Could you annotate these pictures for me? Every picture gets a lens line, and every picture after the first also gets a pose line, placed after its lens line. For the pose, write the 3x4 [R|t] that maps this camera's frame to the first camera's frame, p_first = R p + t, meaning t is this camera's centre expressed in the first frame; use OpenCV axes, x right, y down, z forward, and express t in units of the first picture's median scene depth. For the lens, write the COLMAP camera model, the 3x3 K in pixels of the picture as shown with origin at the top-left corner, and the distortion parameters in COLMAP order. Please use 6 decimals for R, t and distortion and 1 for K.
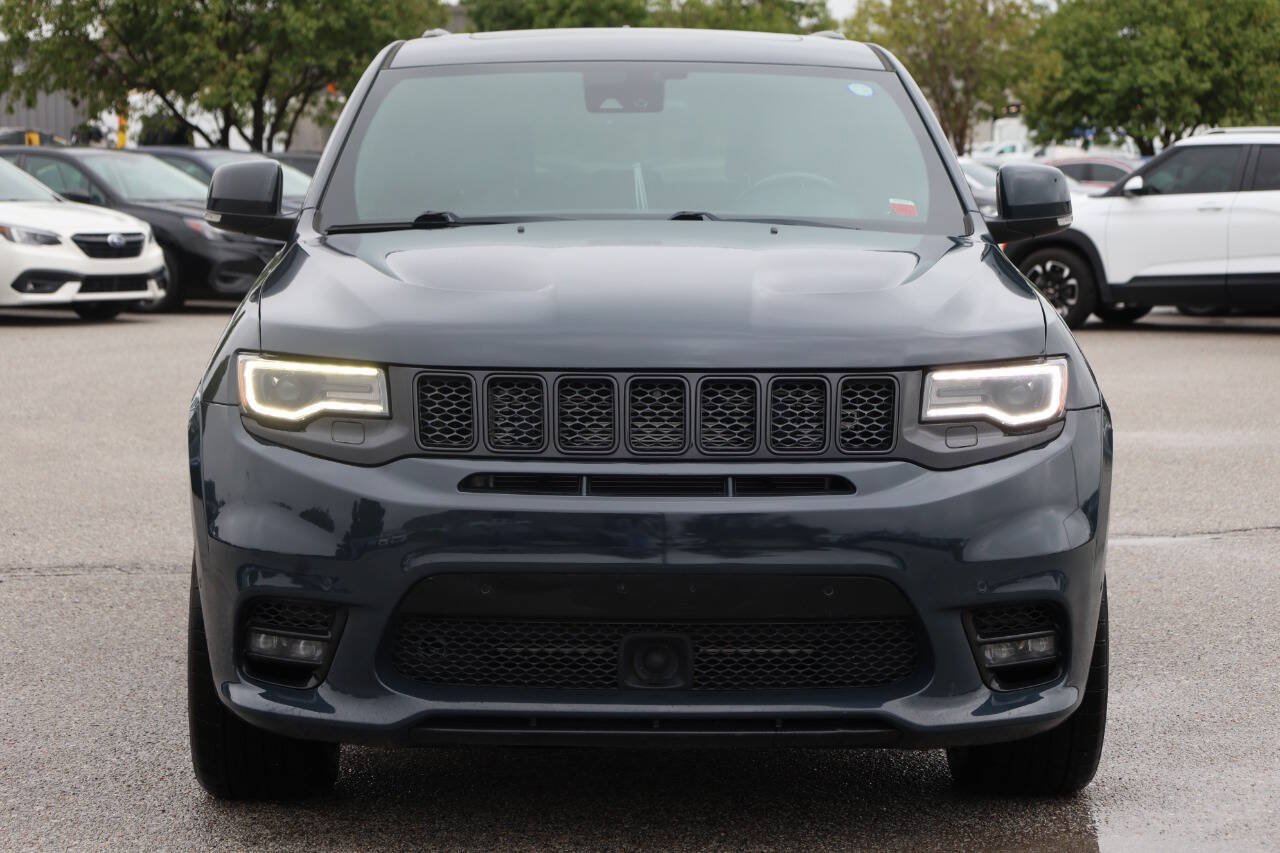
lens RADIAL K [[3096.0, 0, 640.0], [0, 3096.0, 426.5], [0, 0, 1]] dist [-0.012361, 0.056151]
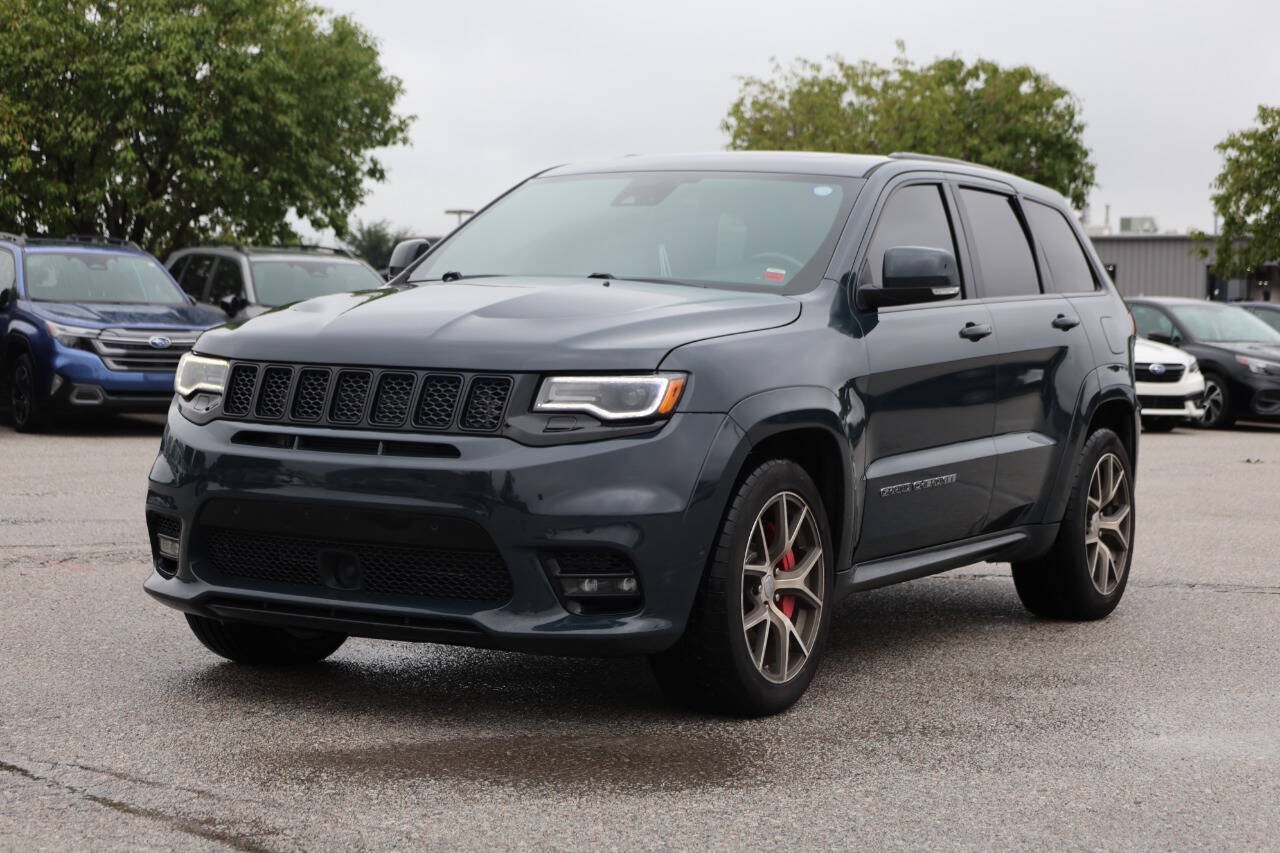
lens RADIAL K [[2425.9, 0, 640.0], [0, 2425.9, 426.5], [0, 0, 1]] dist [-0.011328, 0.109157]
pose [[0.870646, 0.042672, -0.490056, 0.601744], [-0.065180, 0.997454, -0.028947, 0.030266], [0.487573, 0.057144, 0.871210, 0.084637]]
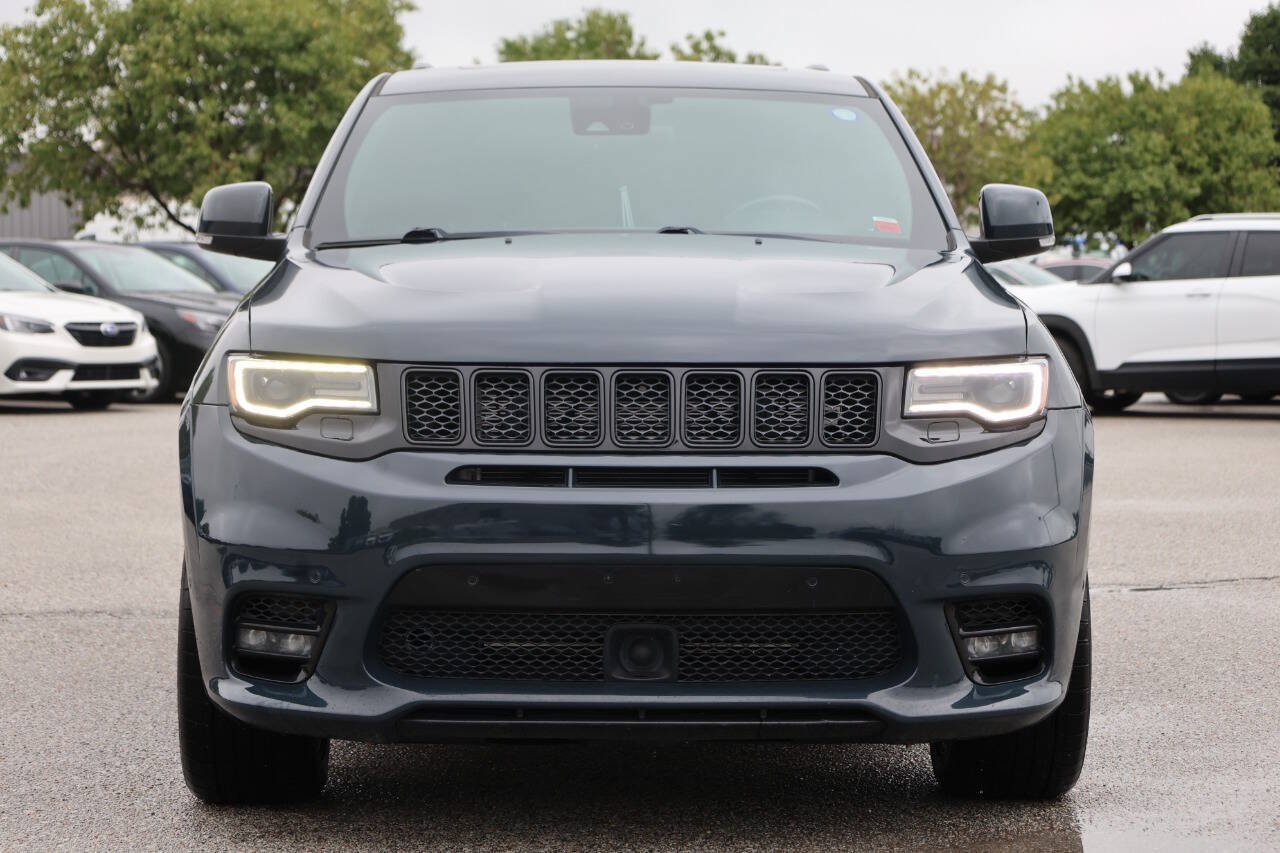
lens RADIAL K [[3096.0, 0, 640.0], [0, 3096.0, 426.5], [0, 0, 1]] dist [-0.012361, 0.056151]
pose [[0.999995, -0.002259, 0.002321, 0.002201], [0.002341, 0.999345, -0.036100, 0.034826], [-0.002238, 0.036105, 0.999345, -0.009540]]
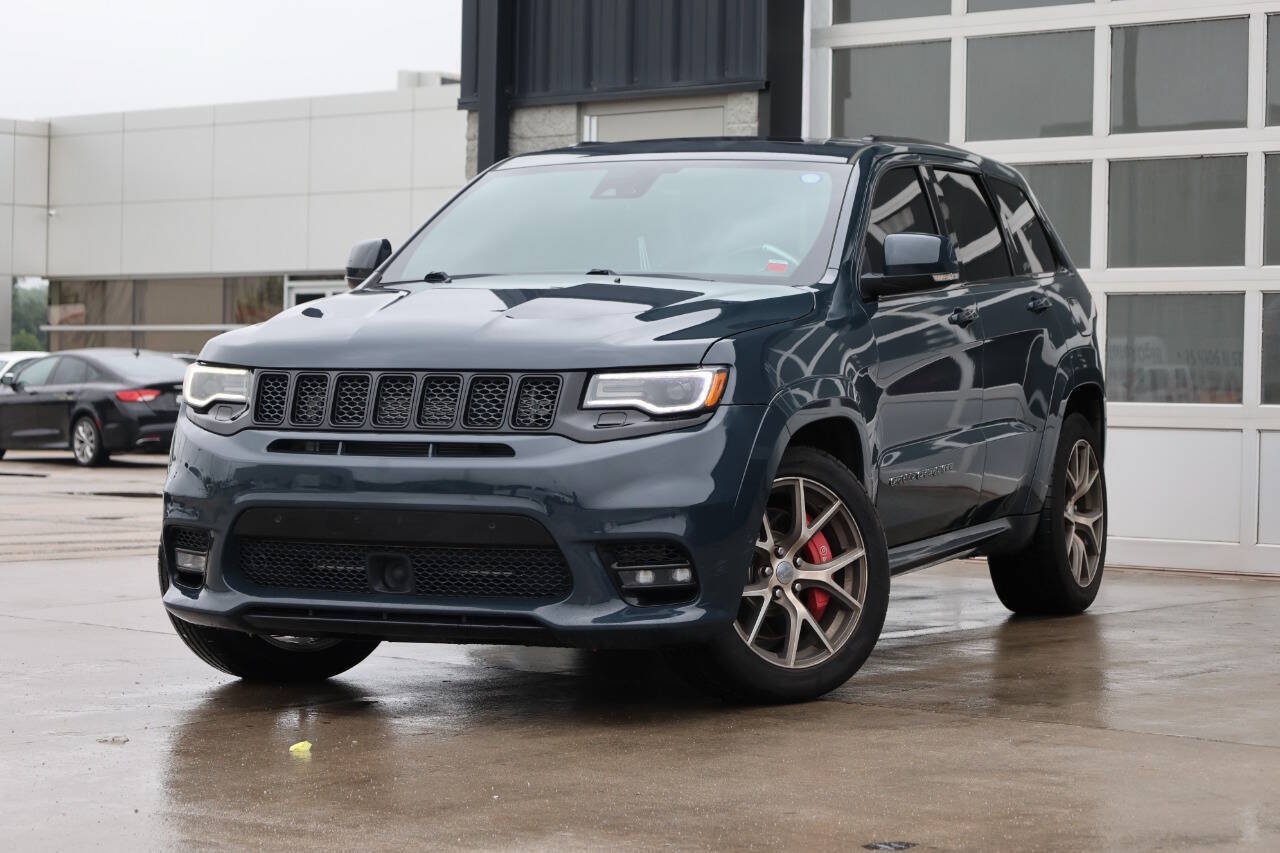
lens RADIAL K [[3096.0, 0, 640.0], [0, 3096.0, 426.5], [0, 0, 1]] dist [-0.012361, 0.056151]
pose [[0.915834, 0.008136, -0.401474, 0.616396], [-0.026471, 0.998843, -0.040143, 0.056435], [0.400683, 0.047392, 0.914990, -0.237810]]
